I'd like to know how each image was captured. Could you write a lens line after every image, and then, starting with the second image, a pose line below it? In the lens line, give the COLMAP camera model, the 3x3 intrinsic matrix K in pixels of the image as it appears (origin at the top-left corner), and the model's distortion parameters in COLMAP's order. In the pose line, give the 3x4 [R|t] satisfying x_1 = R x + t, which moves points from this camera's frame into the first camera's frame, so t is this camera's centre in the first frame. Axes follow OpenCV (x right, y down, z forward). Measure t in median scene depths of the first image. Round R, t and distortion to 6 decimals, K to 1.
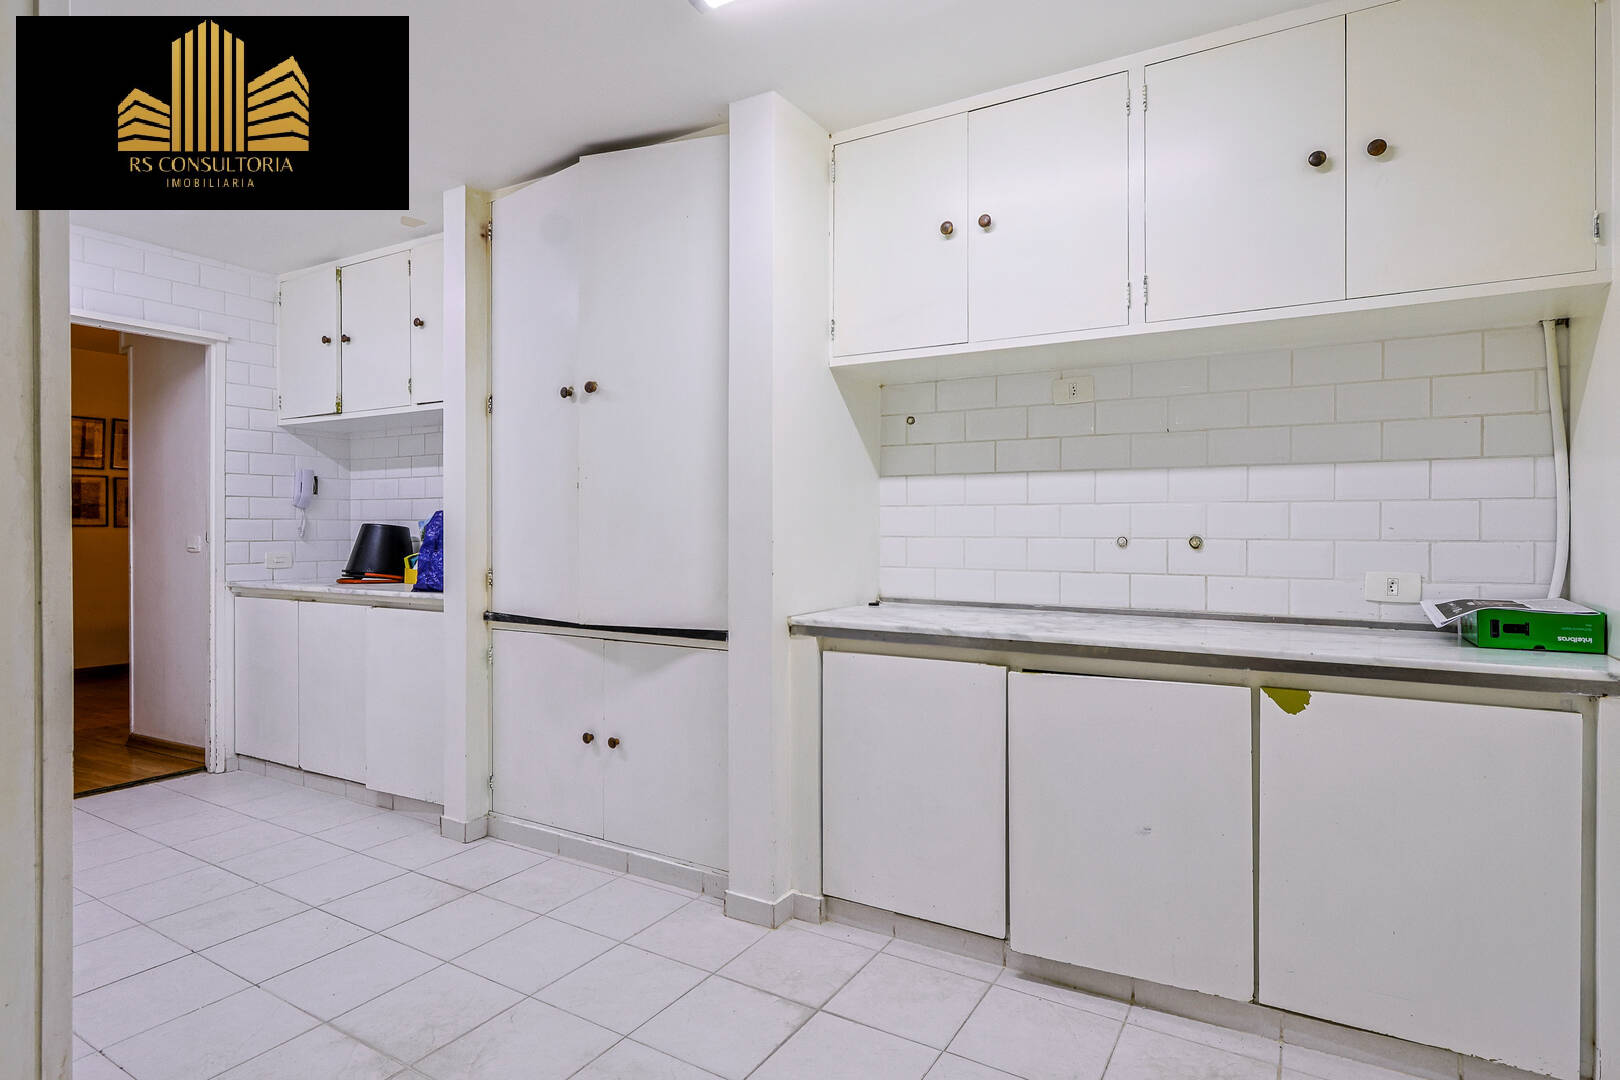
lens RADIAL K [[833.2, 0, 828.6], [0, 833.2, 532.3], [0, 0, 1]] dist [-0.003658, 0.001287]
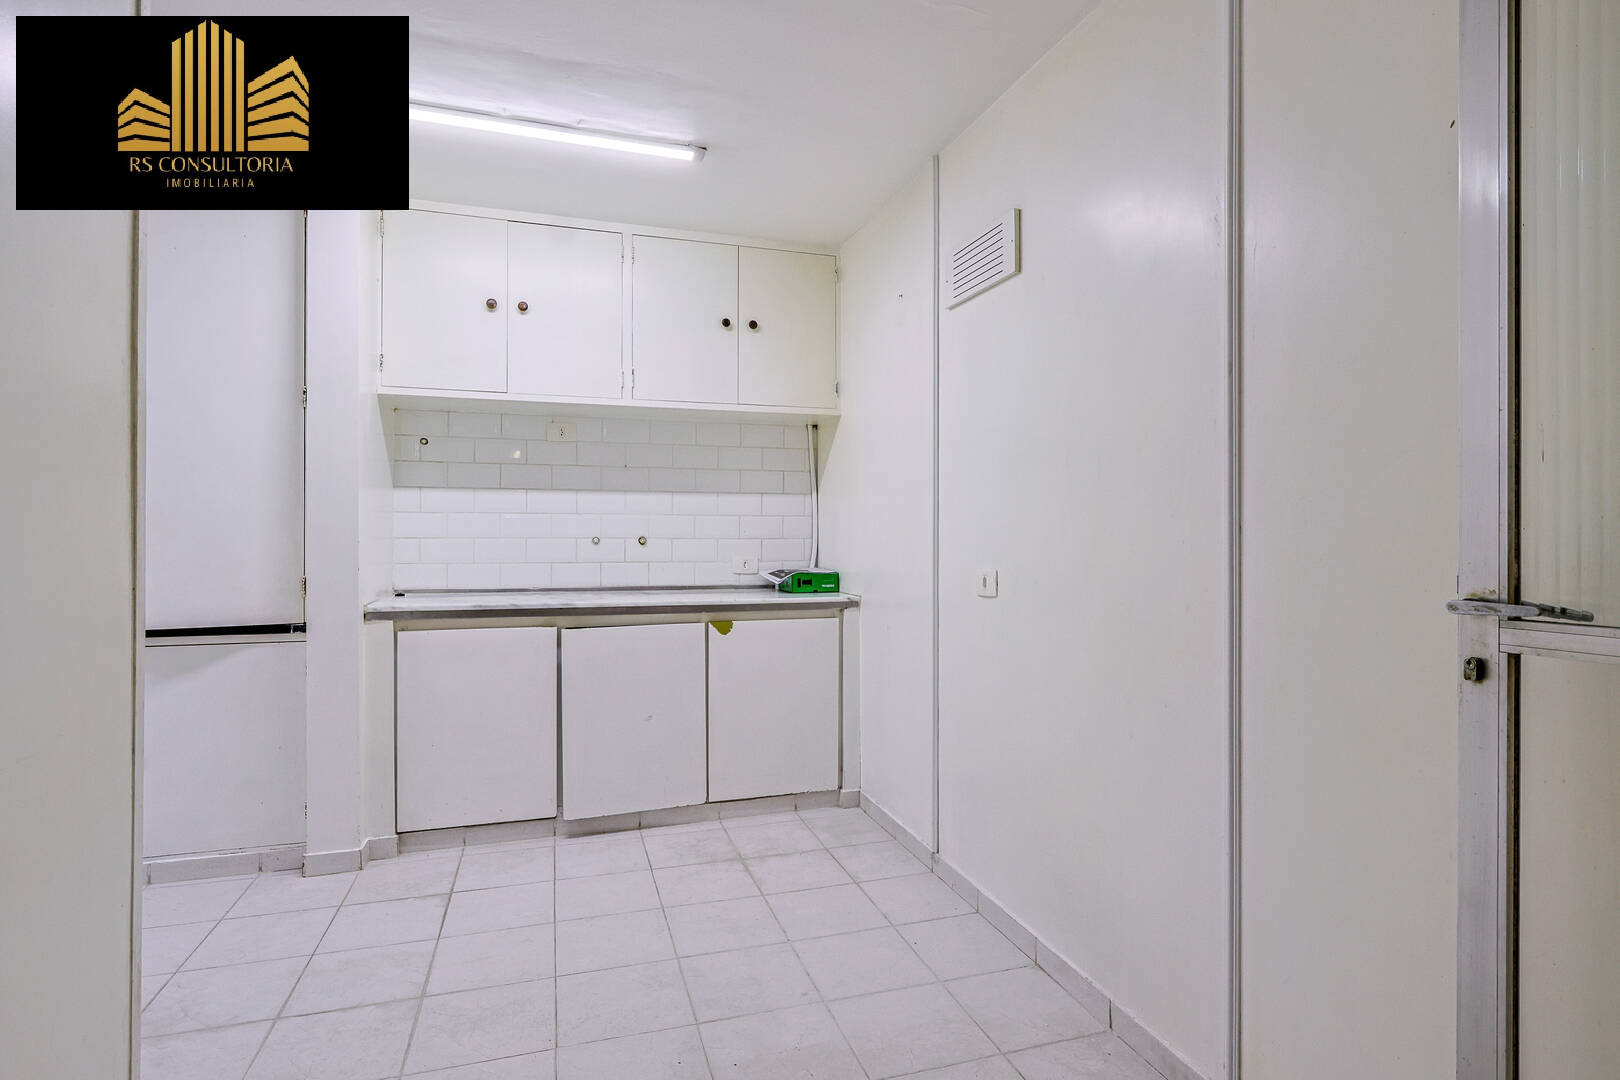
lens RADIAL K [[833.2, 0, 828.6], [0, 833.2, 532.3], [0, 0, 1]] dist [-0.003658, 0.001287]
pose [[0.651578, 0.000713, 0.758582, -0.553430], [0.002294, 0.999993, -0.002910, 0.002340], [-0.758579, 0.003636, 0.651571, -0.286985]]
